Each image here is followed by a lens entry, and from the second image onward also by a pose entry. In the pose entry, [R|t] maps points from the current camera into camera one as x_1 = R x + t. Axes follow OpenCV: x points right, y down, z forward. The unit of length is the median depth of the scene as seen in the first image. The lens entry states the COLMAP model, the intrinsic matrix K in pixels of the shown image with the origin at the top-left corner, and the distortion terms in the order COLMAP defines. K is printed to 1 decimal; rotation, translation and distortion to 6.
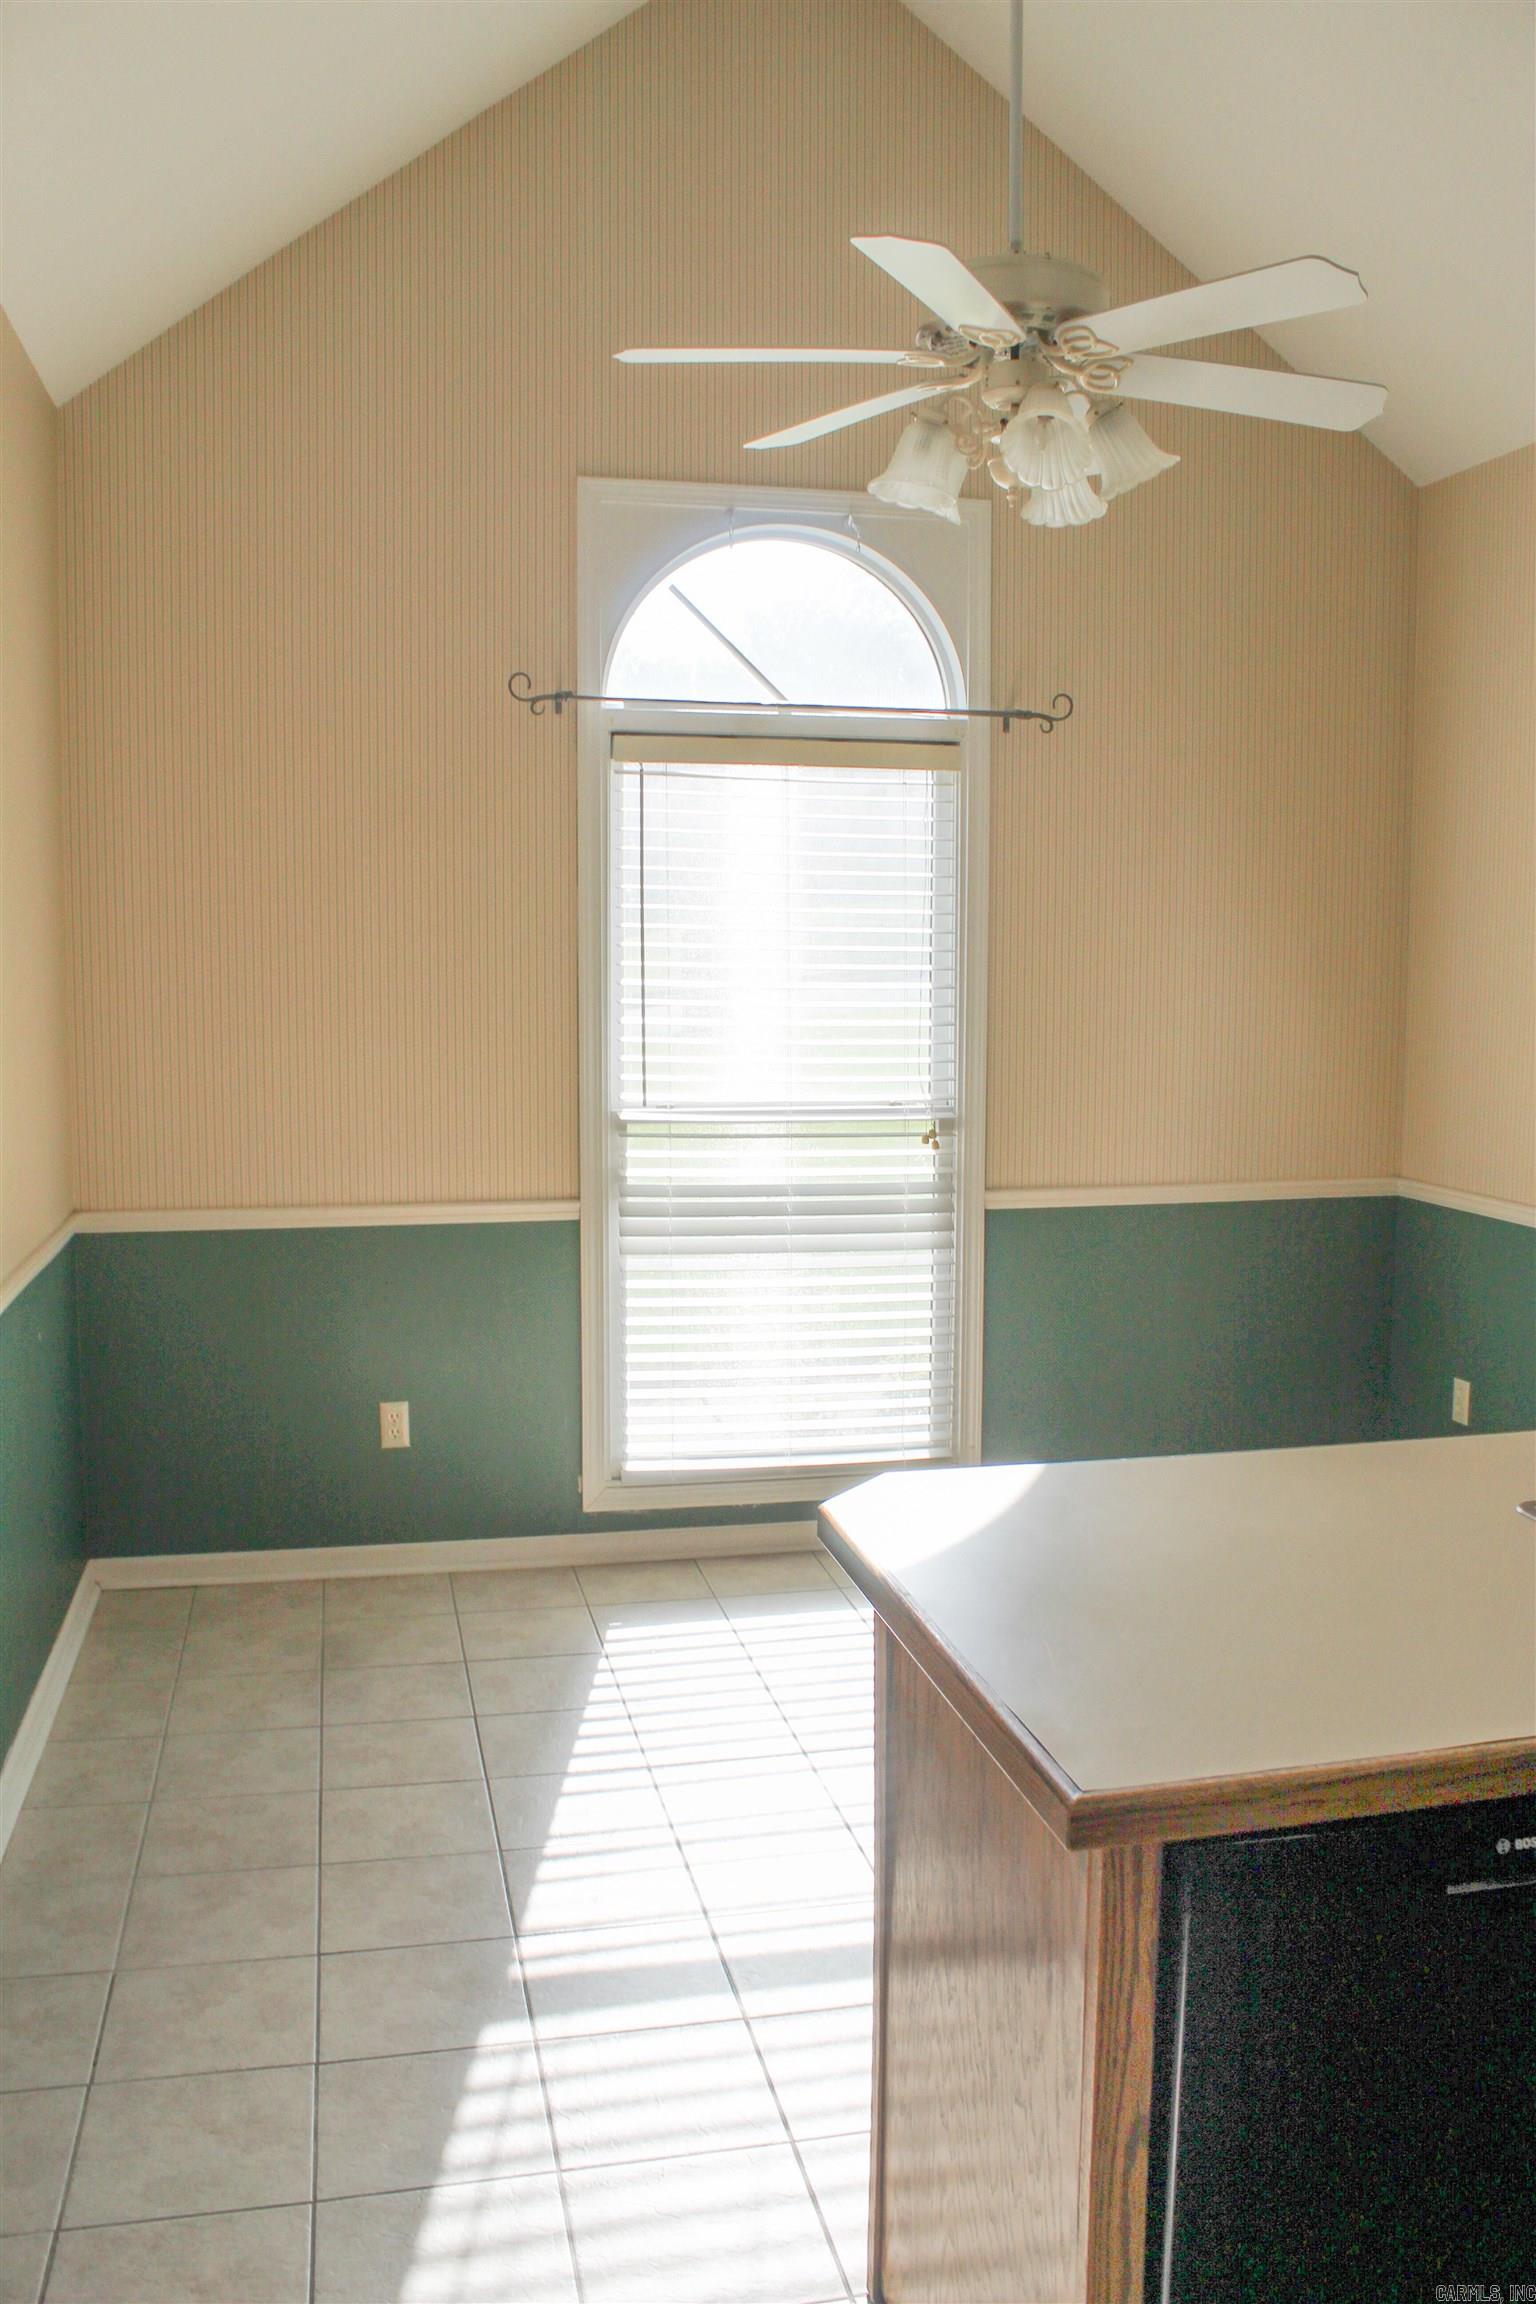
lens RADIAL K [[1978.6, 0, 768.0], [0, 1978.6, 1152.0], [0, 0, 1]] dist [-0.195965, 0.188226]
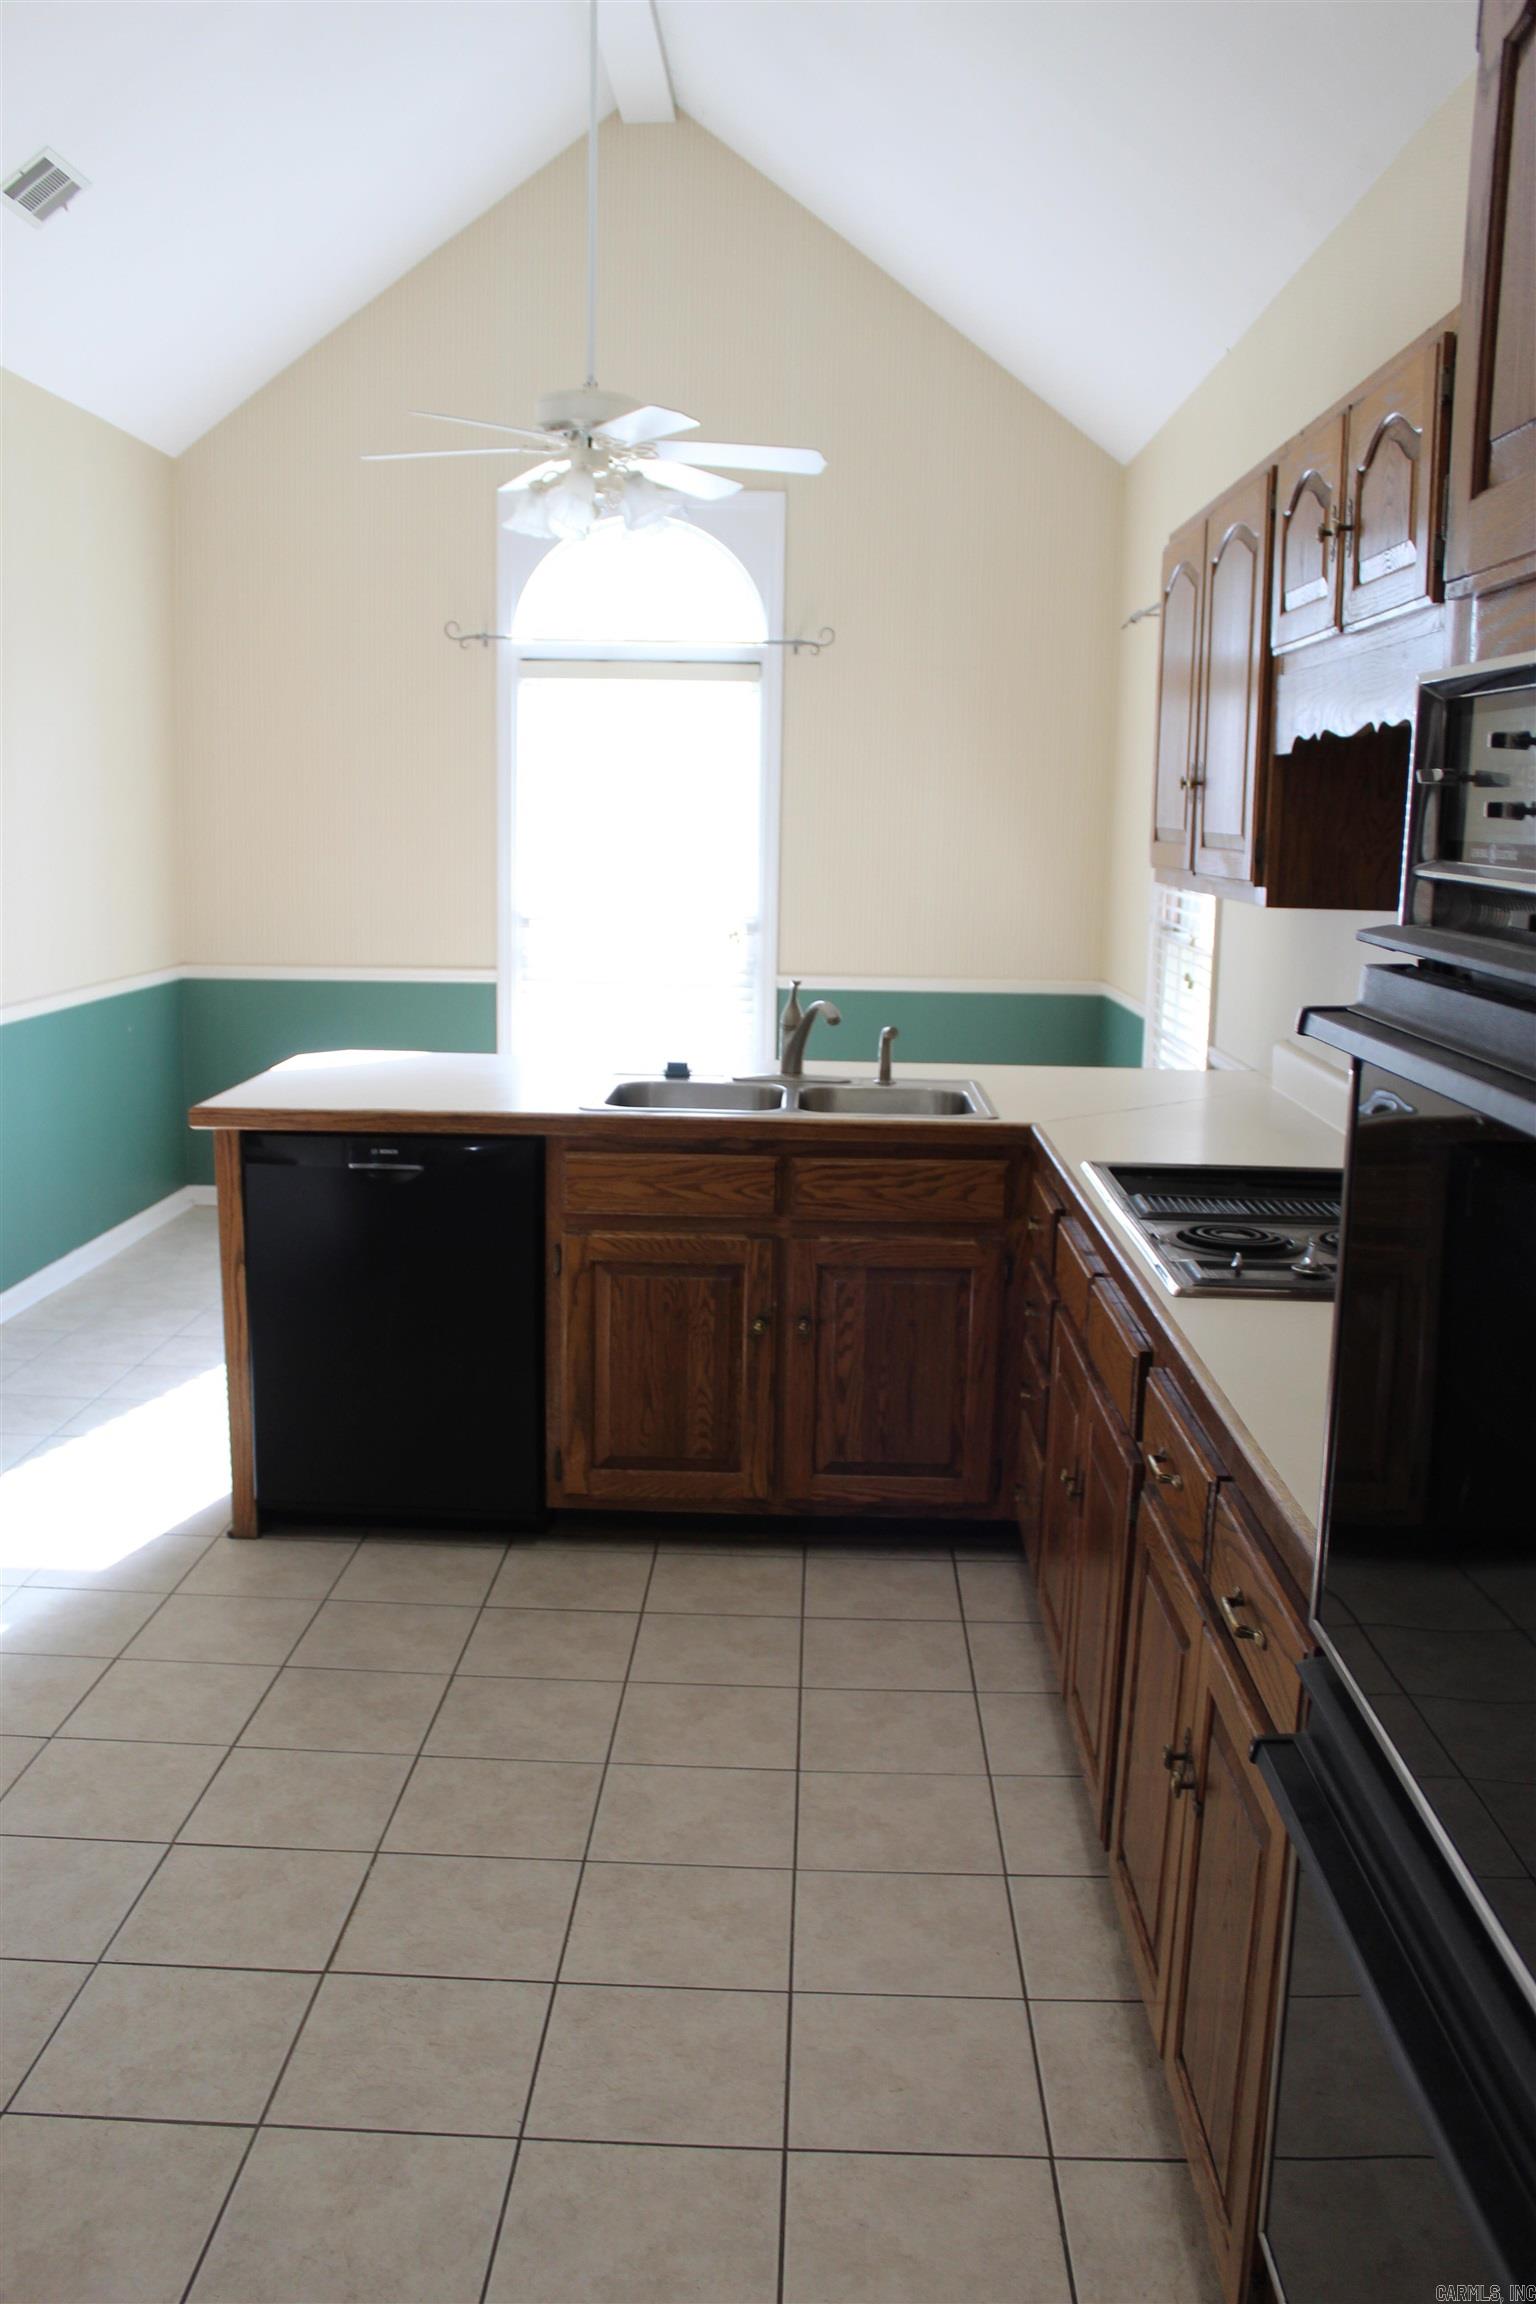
lens RADIAL K [[1978.6, 0, 768.0], [0, 1978.6, 1152.0], [0, 0, 1]] dist [-0.195965, 0.188226]
pose [[0.968754, 0.056259, -0.241559, 0.471864], [-0.041857, 0.997049, 0.064348, 0.057545], [0.244467, -0.052227, 0.968250, -0.412213]]
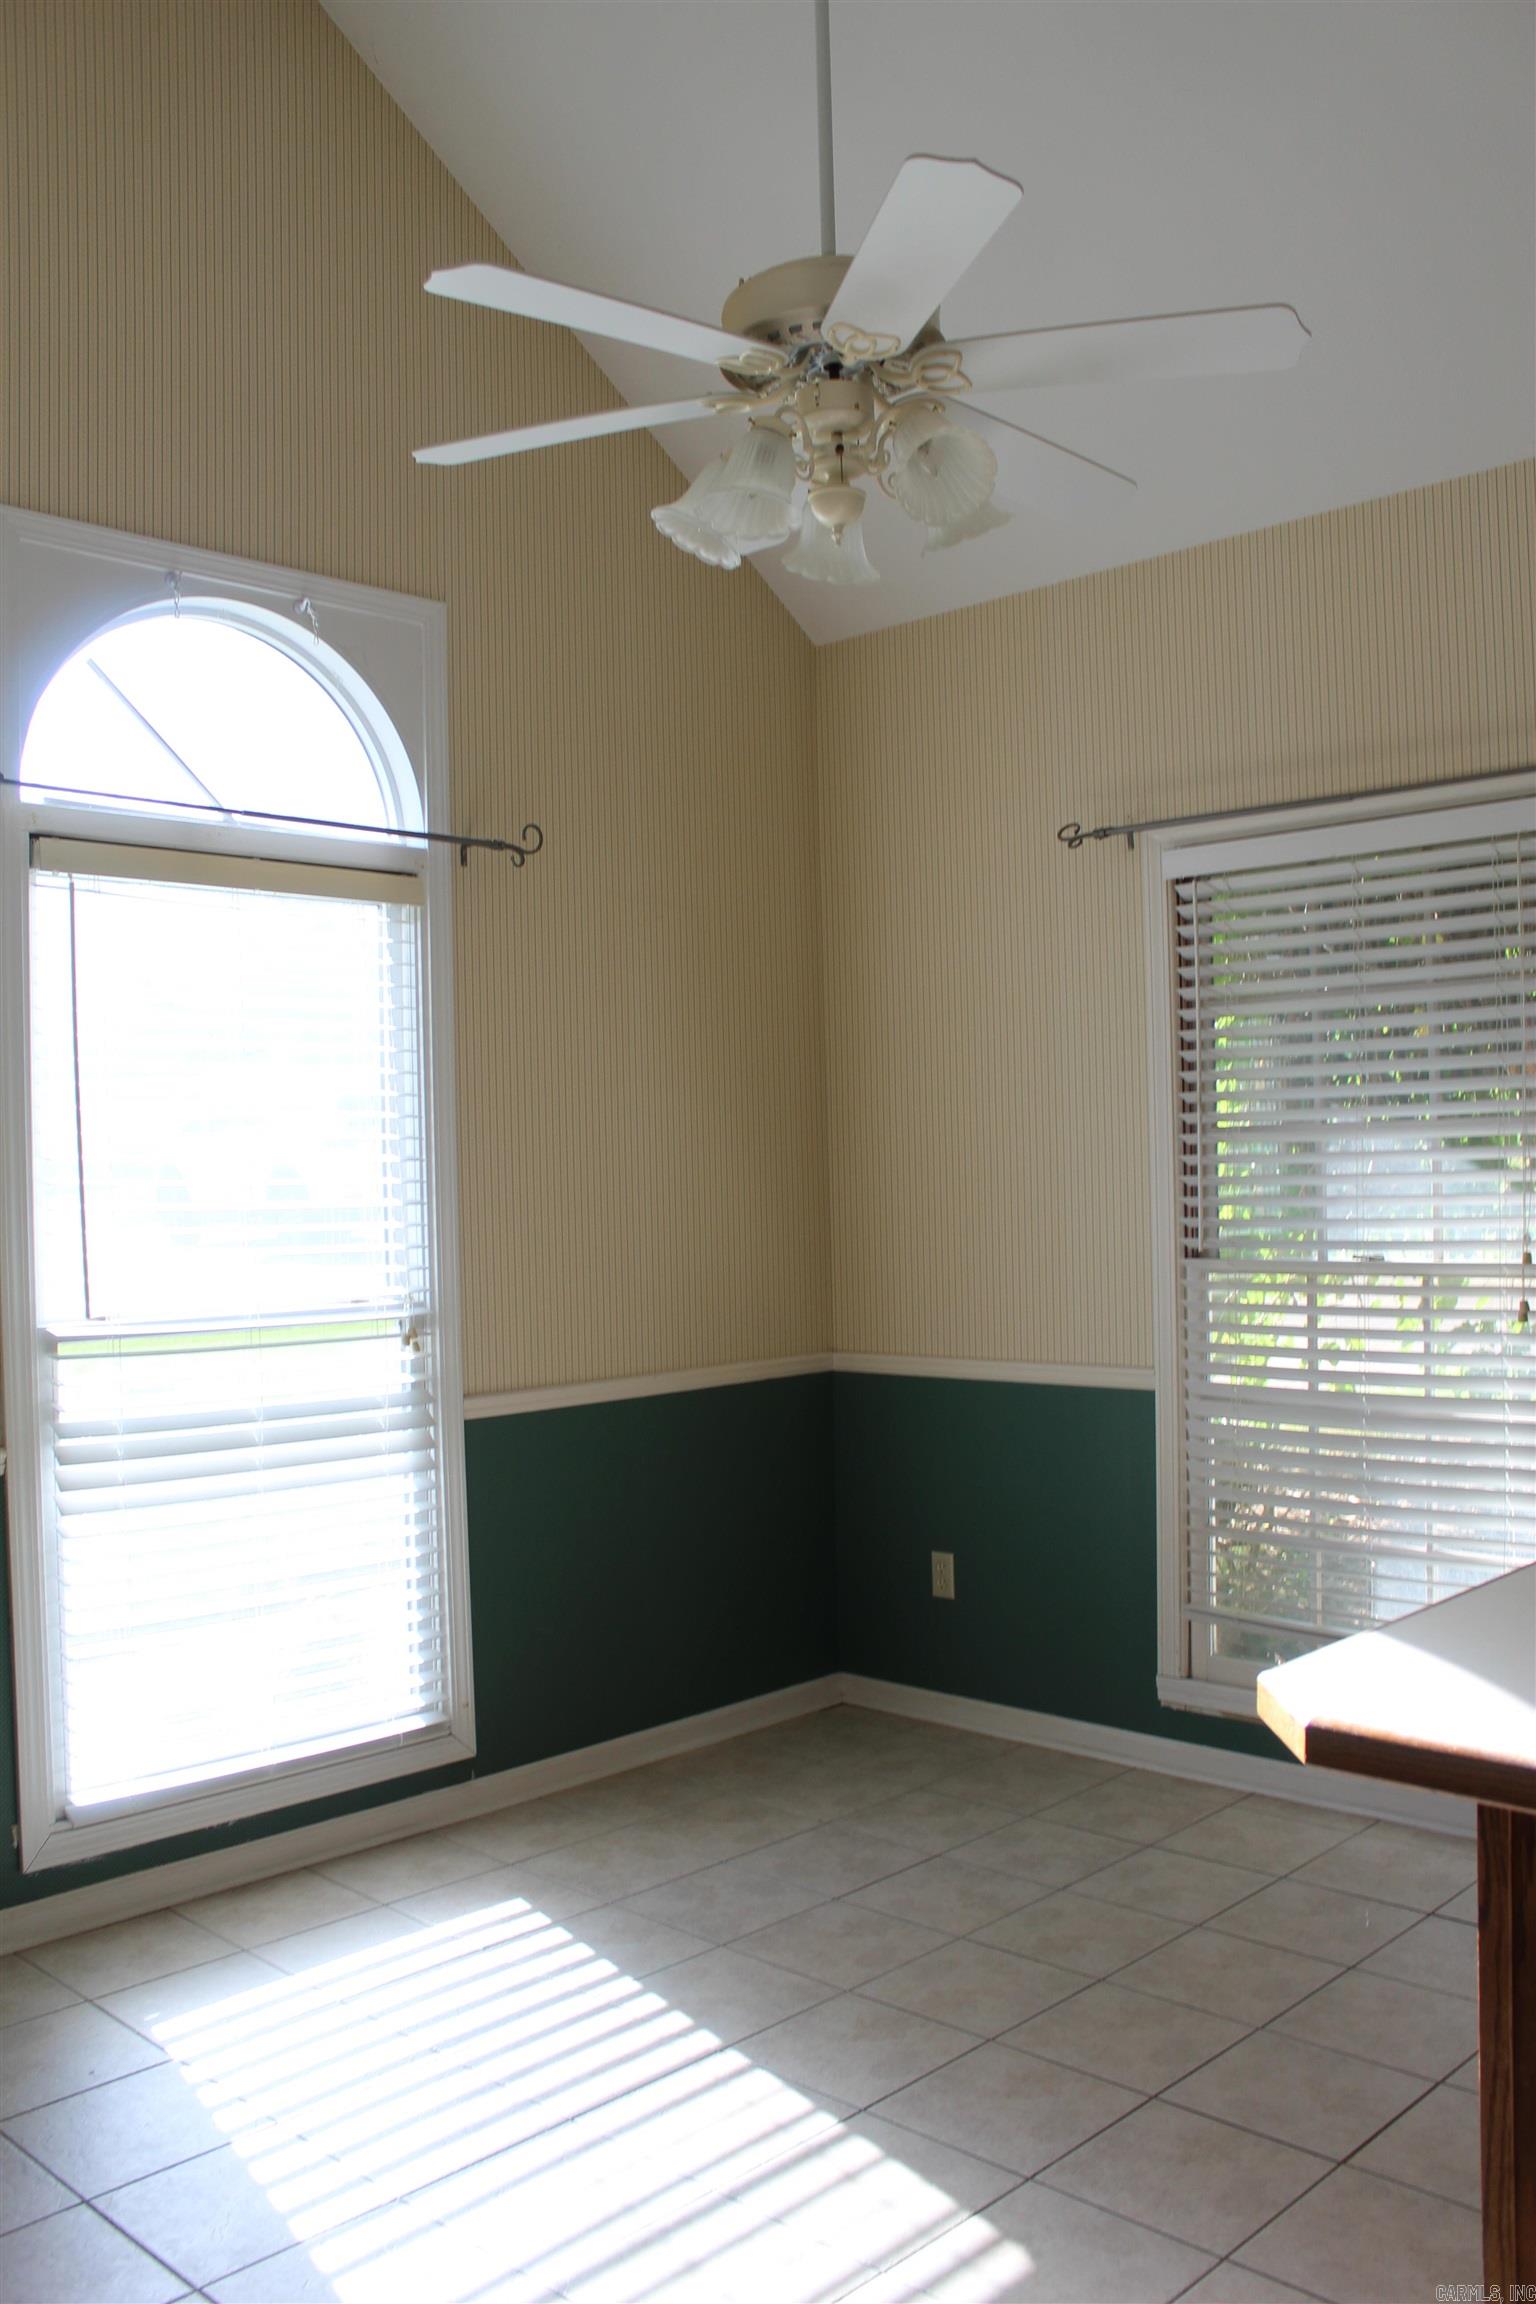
lens RADIAL K [[1950.8, 0, 764.0], [0, 1950.8, 1118.2], [0, 0, 1]] dist [-0.175852, 0.104520]
pose [[0.830576, -0.007274, 0.556858, -0.251711], [0.087659, 0.989158, -0.117826, 0.010440], [-0.549963, 0.146677, 0.822208, 0.235340]]
